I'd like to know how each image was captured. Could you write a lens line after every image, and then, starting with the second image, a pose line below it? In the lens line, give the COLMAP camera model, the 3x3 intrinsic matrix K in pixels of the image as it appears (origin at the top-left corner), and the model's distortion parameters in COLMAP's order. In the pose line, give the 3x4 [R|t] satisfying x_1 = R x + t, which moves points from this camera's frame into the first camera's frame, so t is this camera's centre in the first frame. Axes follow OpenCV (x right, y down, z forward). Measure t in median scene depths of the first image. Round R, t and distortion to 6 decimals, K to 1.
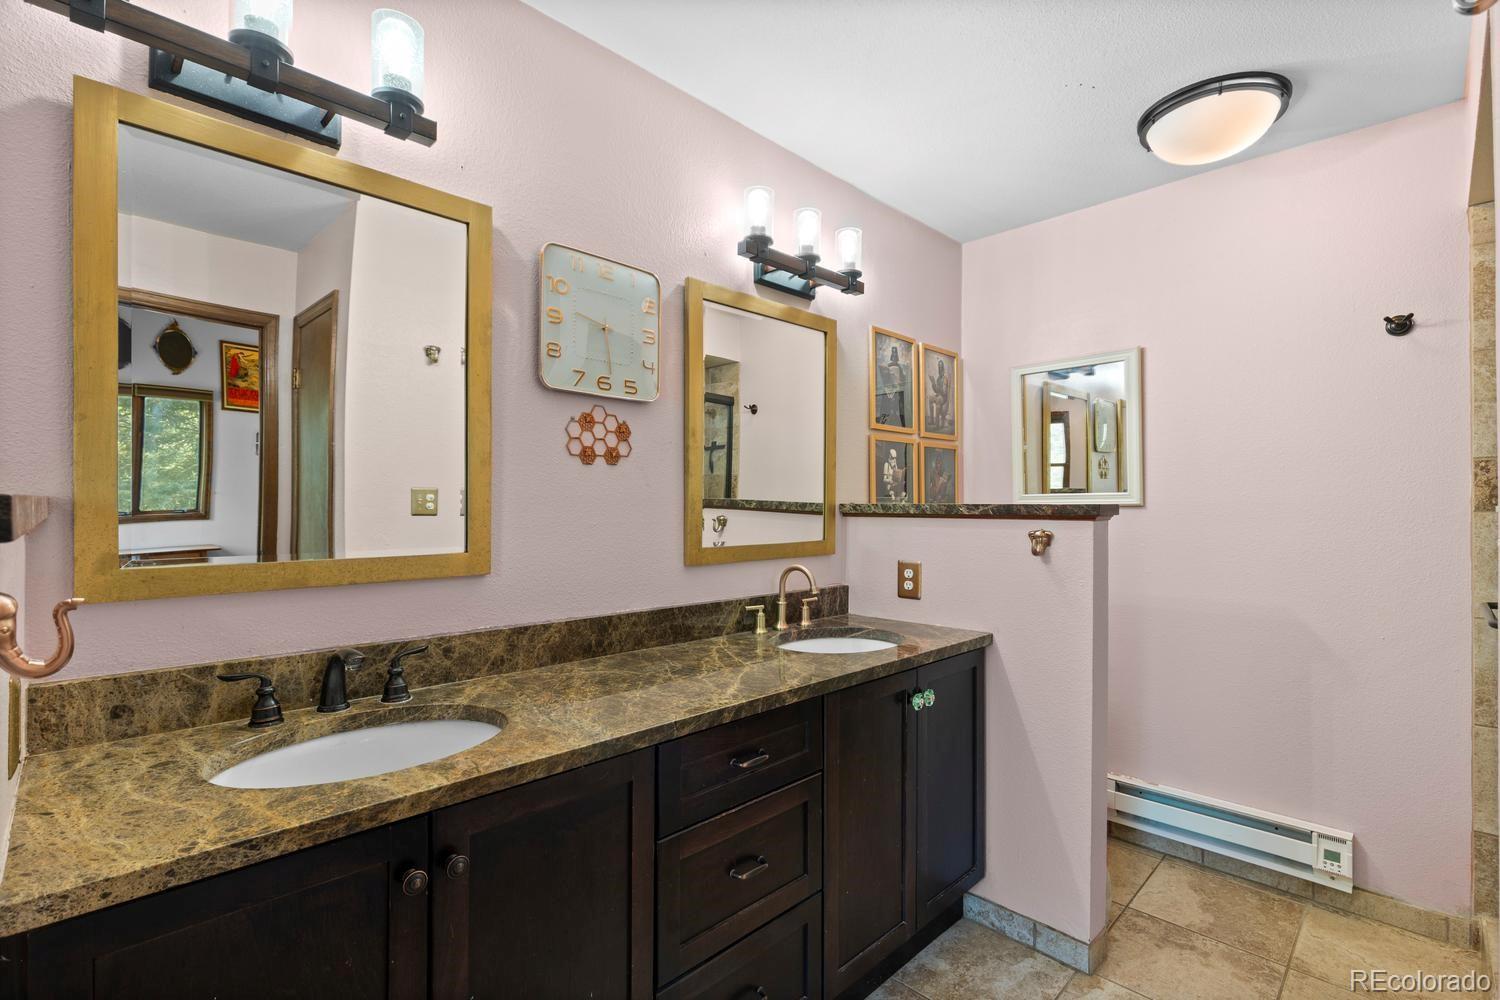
lens RADIAL K [[684.2, 0, 750.3], [0, 684.2, 509.0], [0, 0, 1]] dist [0.001418, -0.000549]
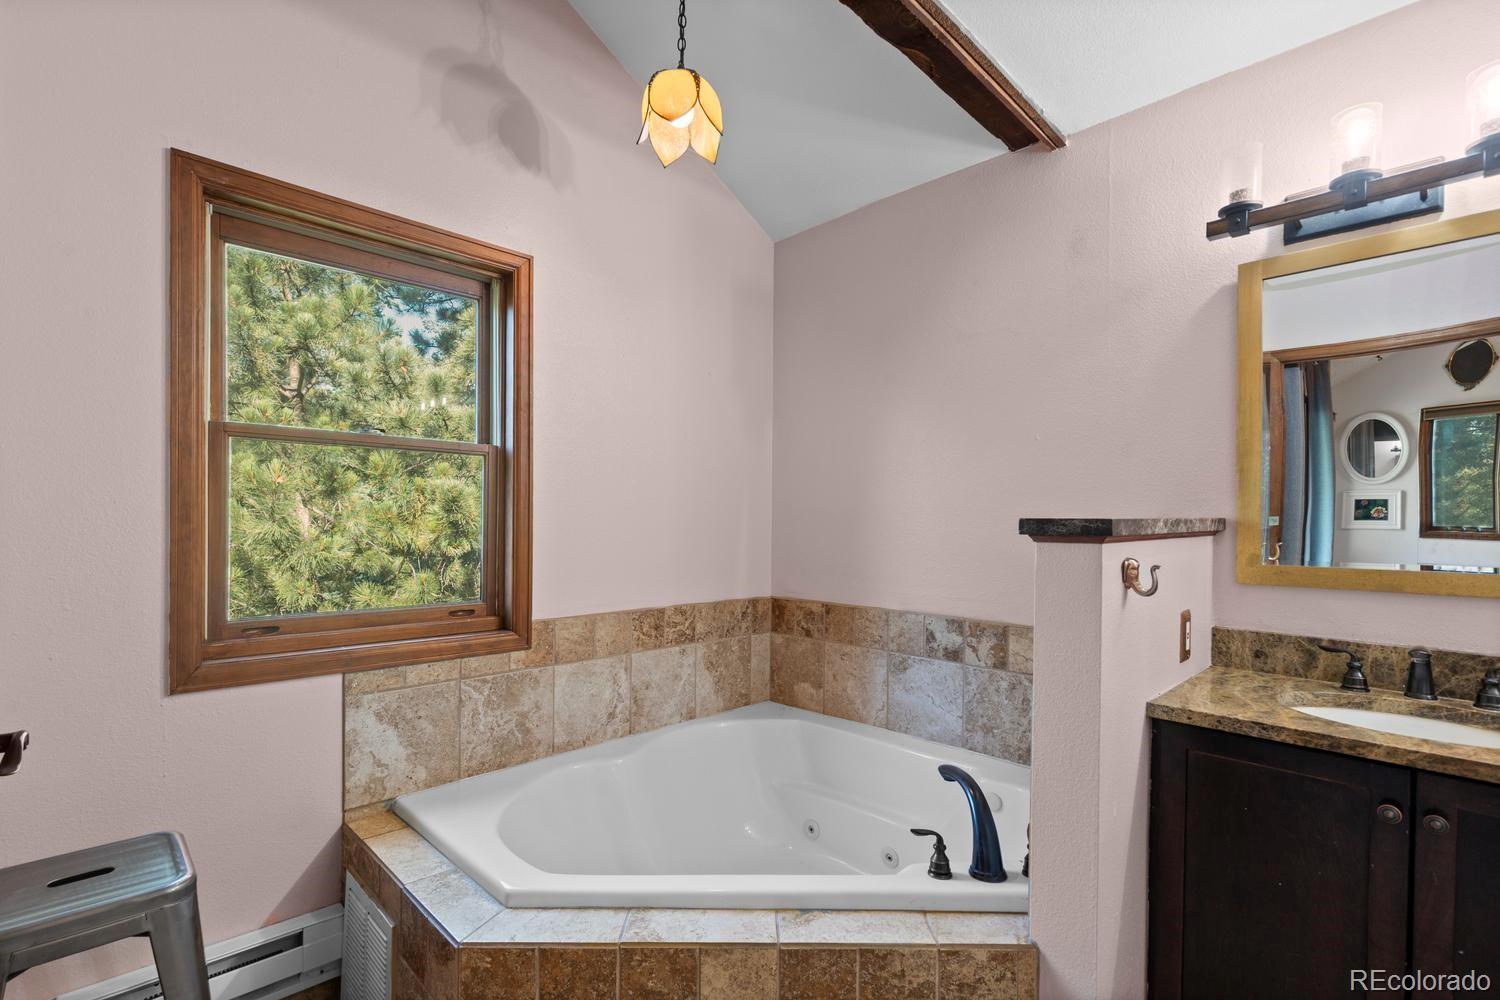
lens RADIAL K [[684.2, 0, 750.9], [0, 684.2, 524.5], [0, 0, 1]] dist [0.001418, -0.000549]
pose [[0.009565, 0.007073, -0.999929, 0.621910], [-0.007872, 0.999945, 0.006998, -0.005231], [0.999923, 0.007805, 0.009620, -0.183961]]
